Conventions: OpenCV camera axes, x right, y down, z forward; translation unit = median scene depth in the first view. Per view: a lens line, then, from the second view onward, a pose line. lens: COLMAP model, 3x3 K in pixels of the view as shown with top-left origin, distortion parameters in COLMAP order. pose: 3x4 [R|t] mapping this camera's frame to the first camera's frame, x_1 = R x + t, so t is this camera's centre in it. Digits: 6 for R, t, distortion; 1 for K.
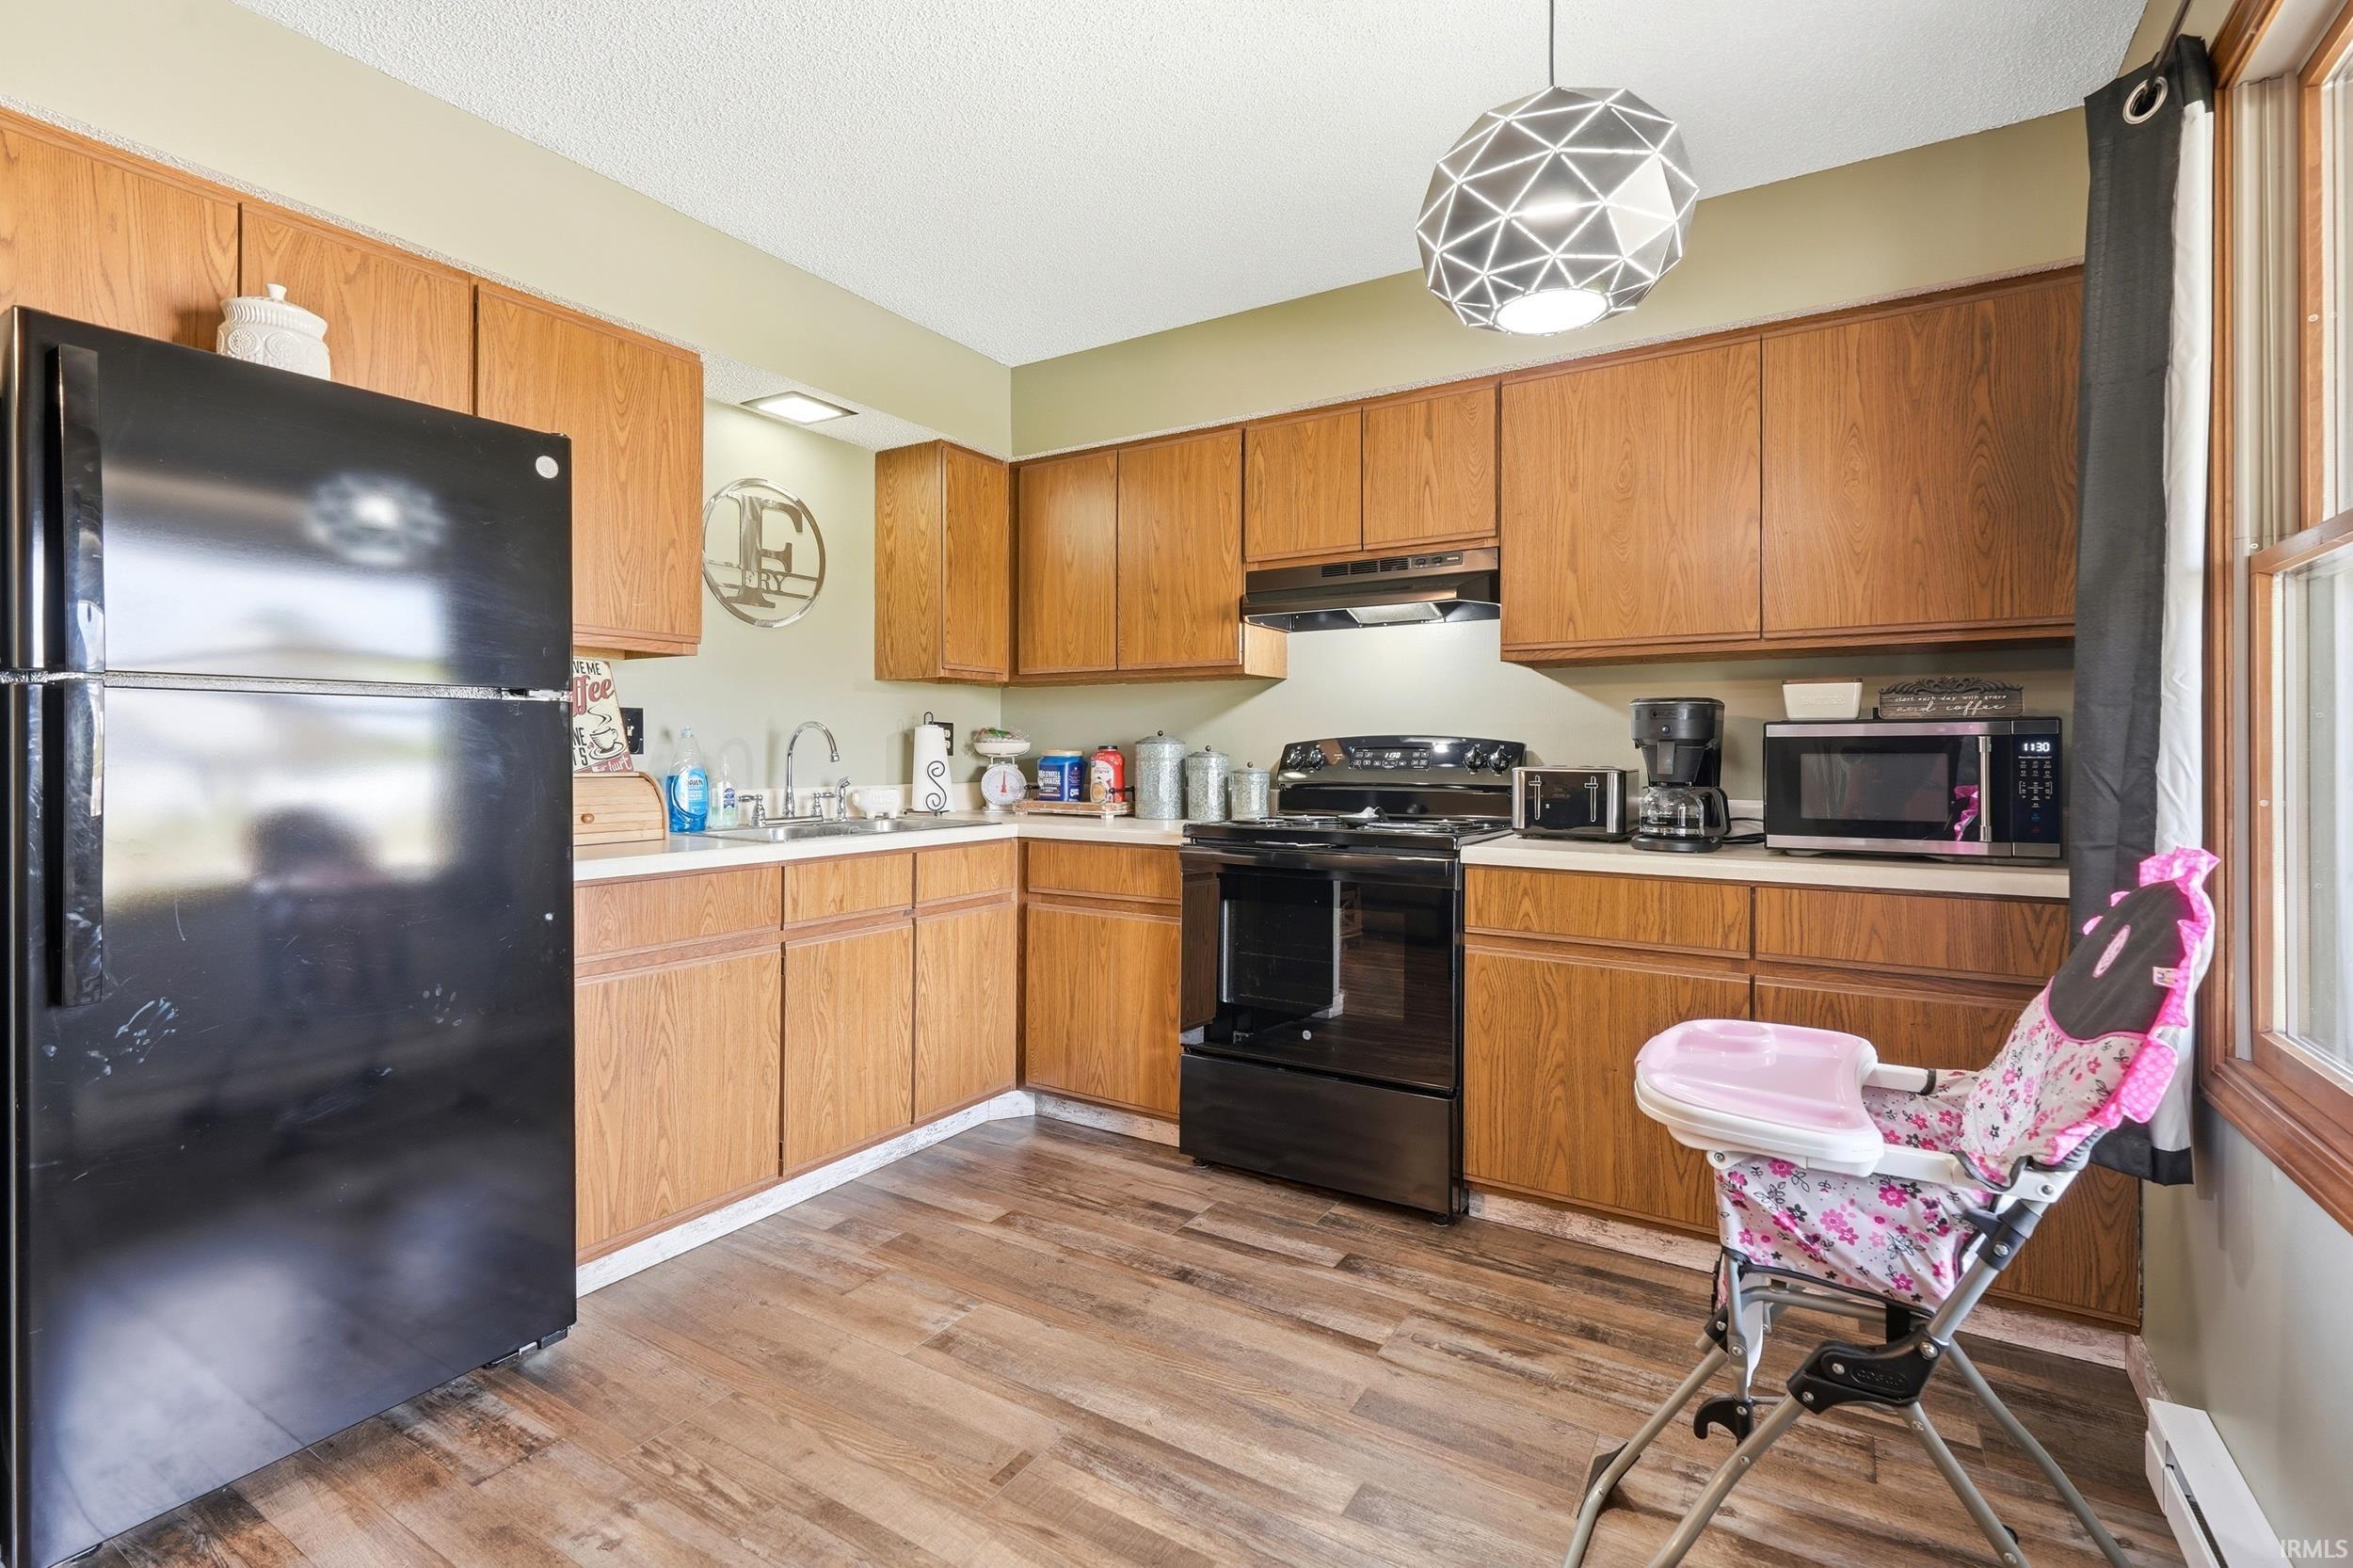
lens RADIAL K [[1117.9, 0, 1163.1], [0, 1117.9, 768.0], [0, 0, 1]] dist [-0.003434, 0.002140]
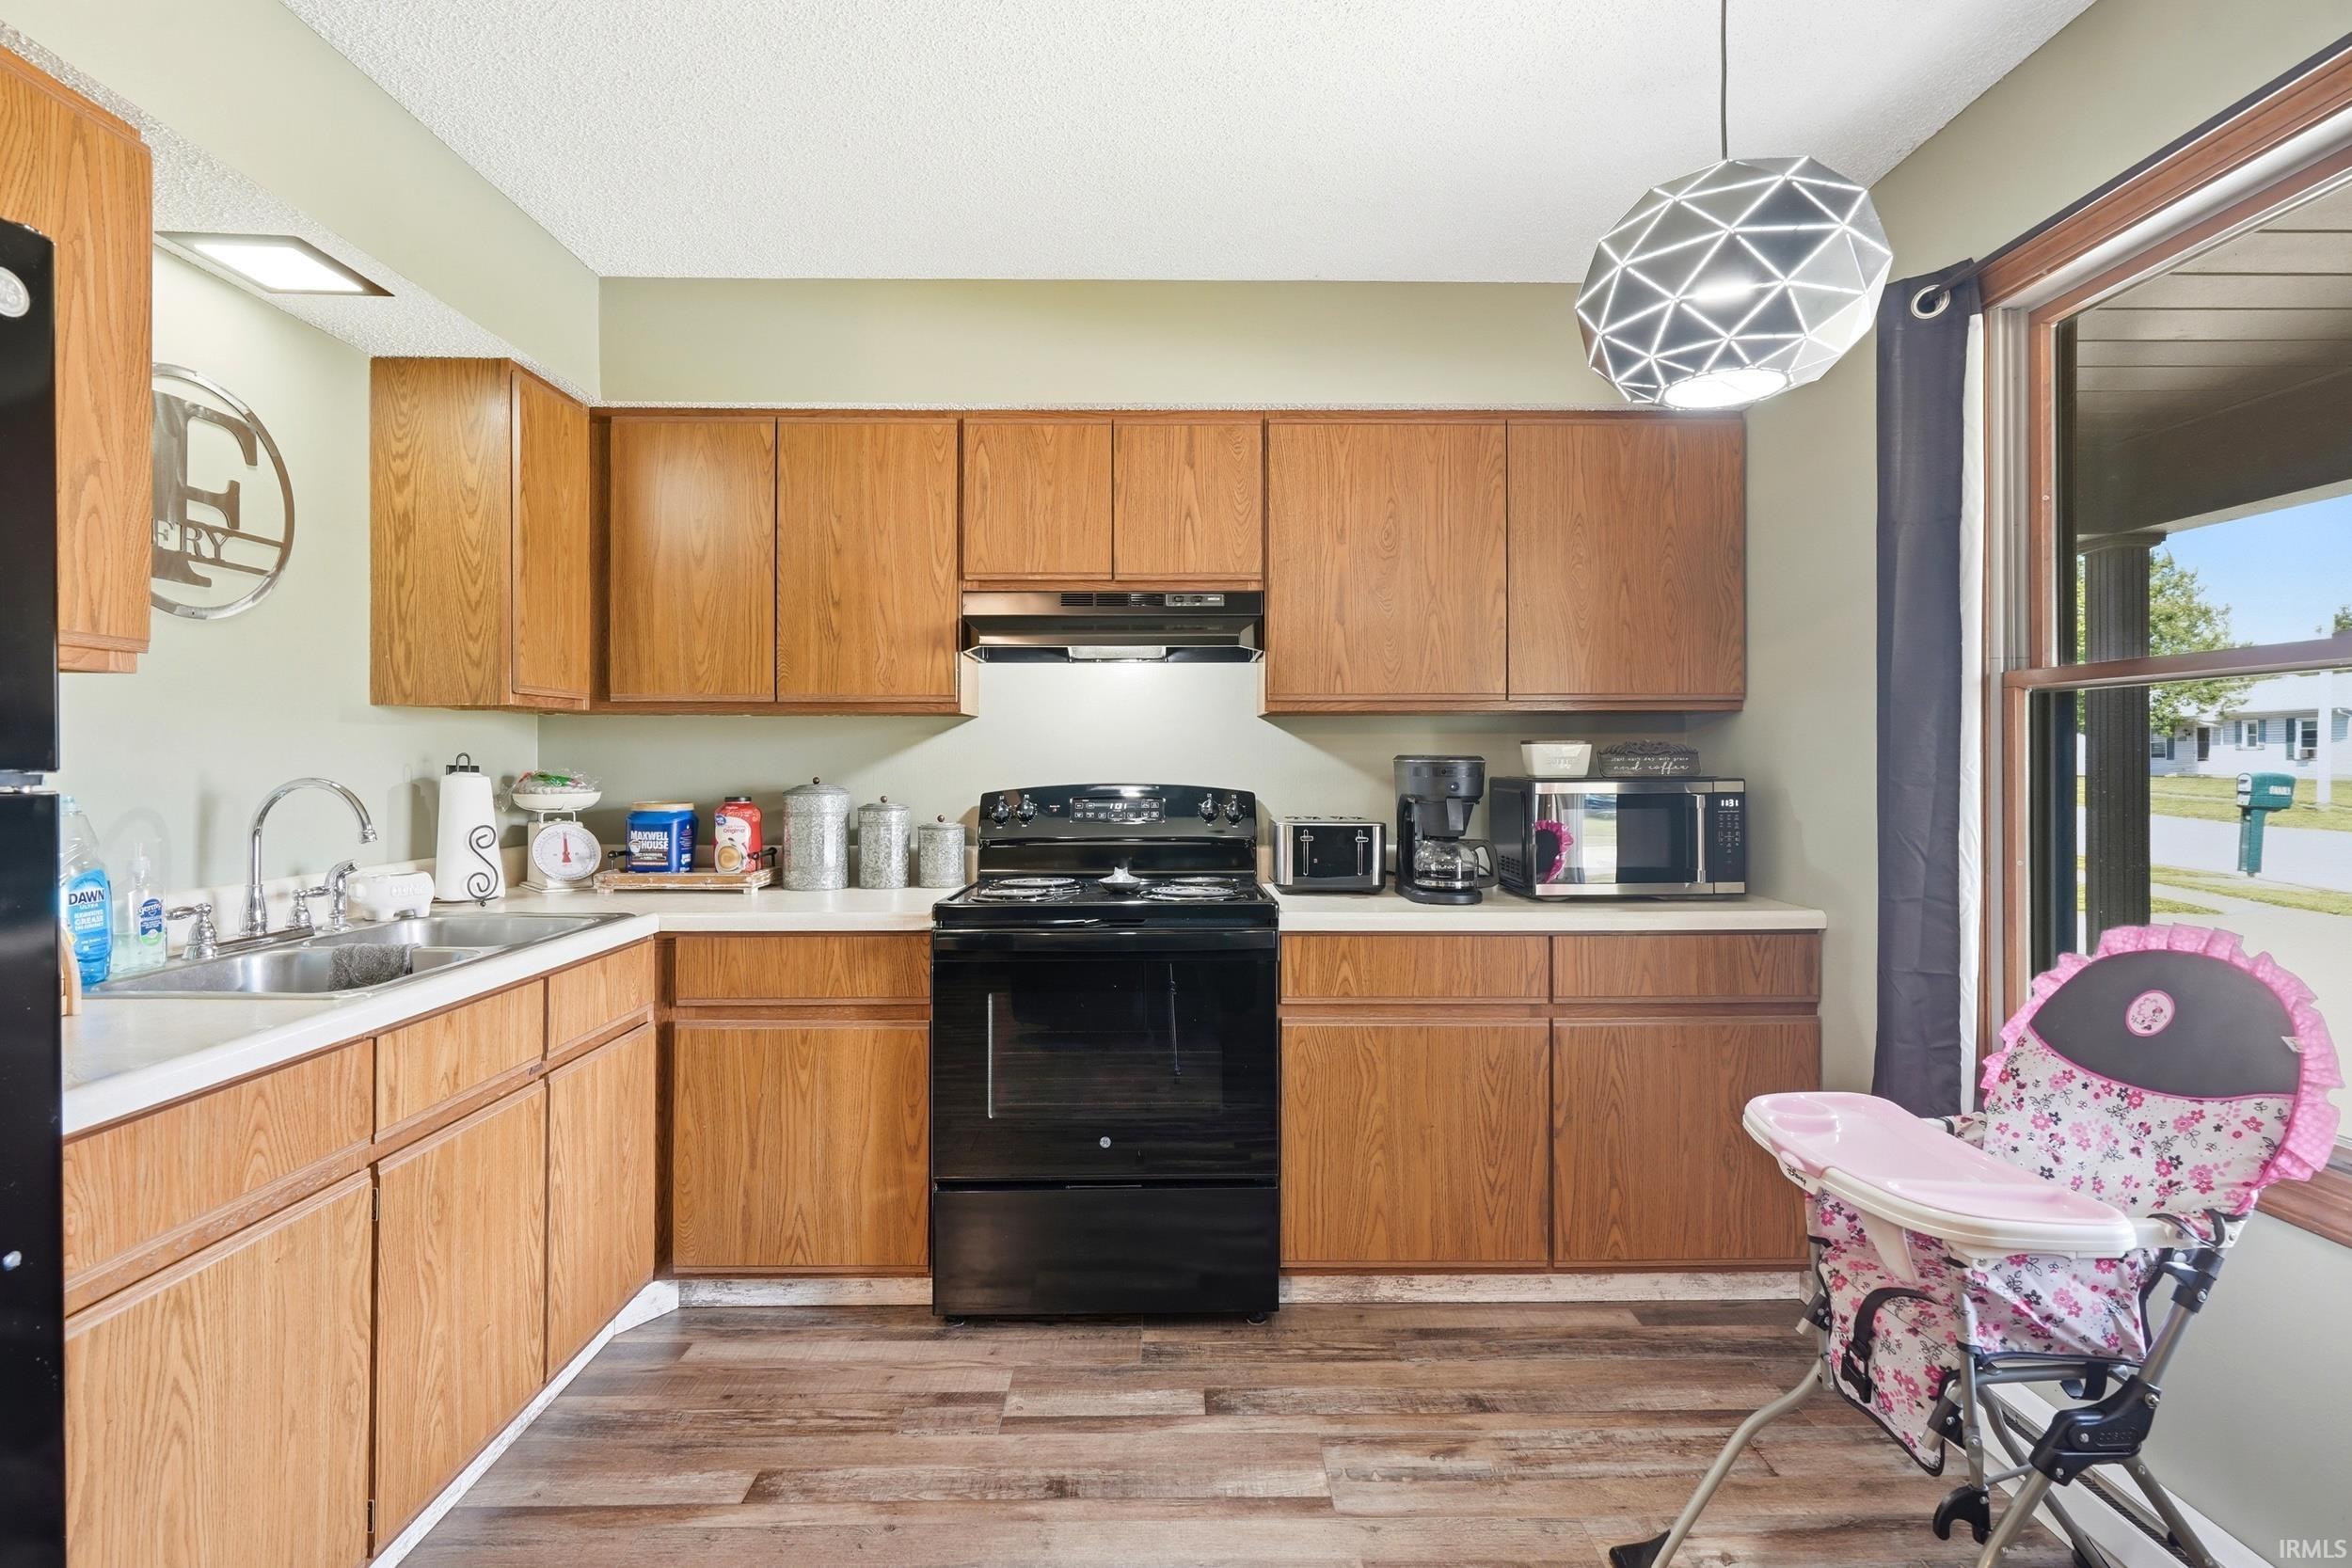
lens RADIAL K [[1117.3, 0, 1188.2], [0, 1117.3, 768.7], [0, 0, 1]] dist [-0.003434, 0.002140]
pose [[0.827163, -0.009061, 0.561889, -0.311275], [0.010189, 0.999947, 0.001126, -0.050932], [-0.561870, 0.004794, 0.827212, 0.261839]]
